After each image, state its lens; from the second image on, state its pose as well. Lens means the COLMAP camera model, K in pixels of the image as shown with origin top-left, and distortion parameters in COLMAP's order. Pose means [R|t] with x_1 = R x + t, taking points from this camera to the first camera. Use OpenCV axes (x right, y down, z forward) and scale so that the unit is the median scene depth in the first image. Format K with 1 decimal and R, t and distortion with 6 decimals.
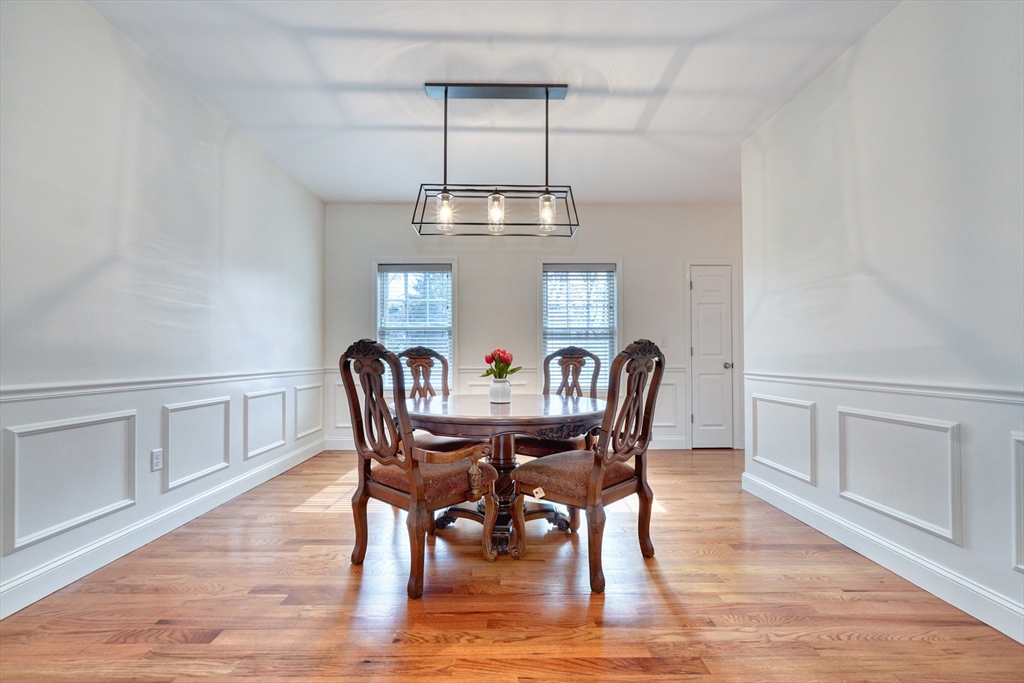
lens RADIAL K [[430.8, 0, 530.8], [0, 430.8, 347.7], [0, 0, 1]] dist [-0.009843, 0.000141]
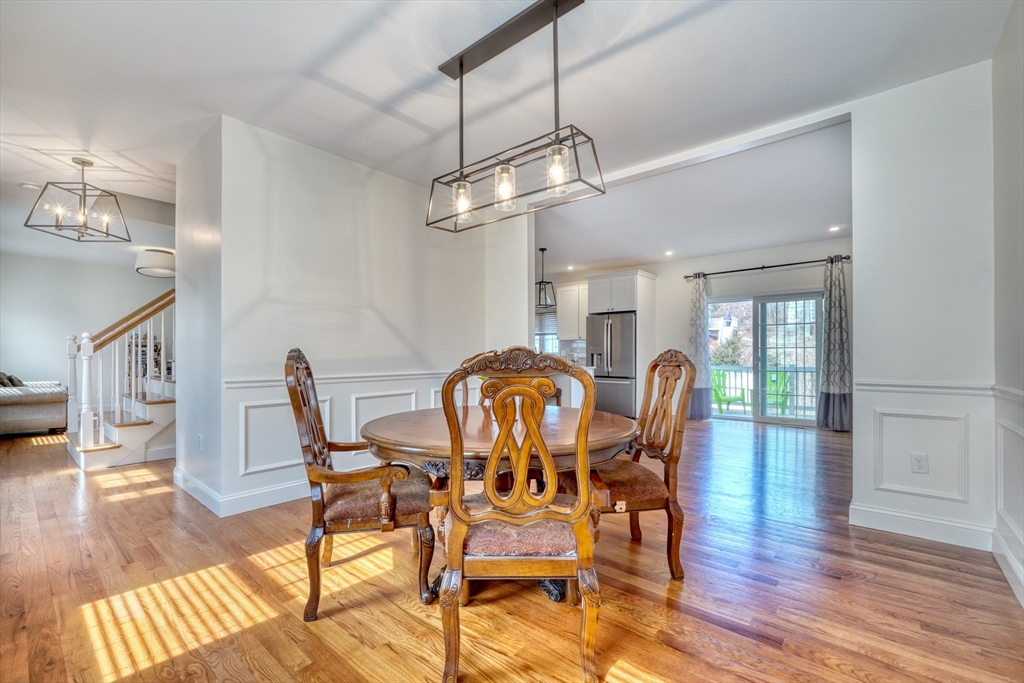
lens RADIAL K [[442.8, 0, 521.4], [0, 442.8, 352.7], [0, 0, 1]] dist [0.000646, 0.000299]
pose [[-0.740755, 0.003795, 0.671765, -0.696005], [-0.013745, 0.999689, -0.020804, 0.014029], [-0.671635, -0.024644, -0.740472, 1.639843]]
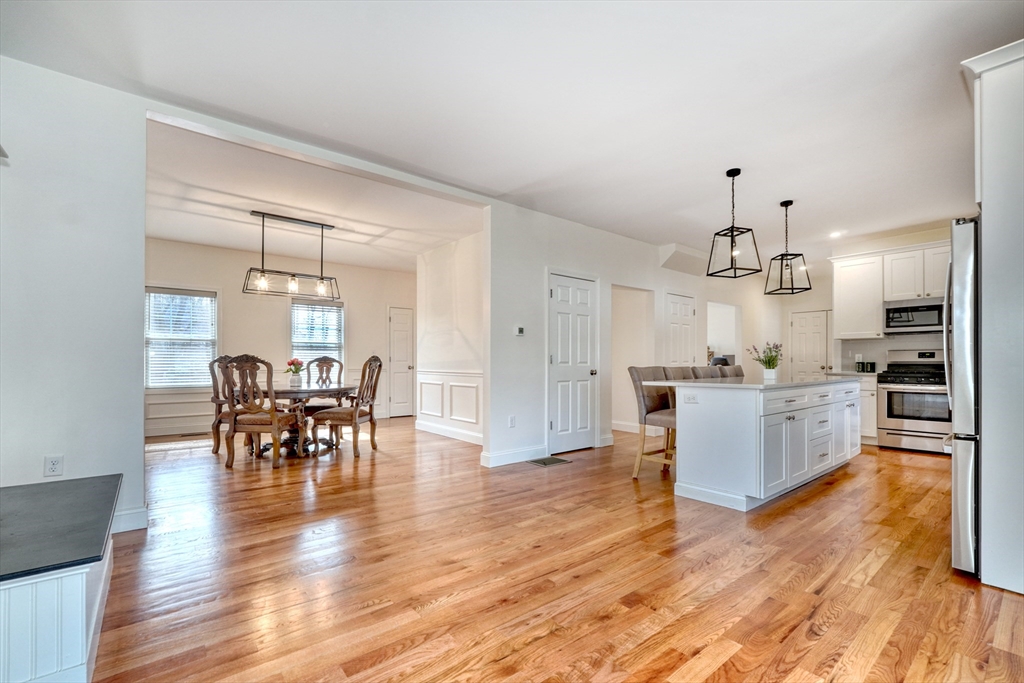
lens RADIAL K [[435.0, 0, 515.4], [0, 435.0, 361.9], [0, 0, 1]] dist [0.001704, 0.000405]
pose [[0.790562, 0.002009, 0.612379, -0.486826], [-0.017774, 0.999649, 0.019666, -0.036468], [-0.612124, -0.026432, 0.790320, -1.133683]]
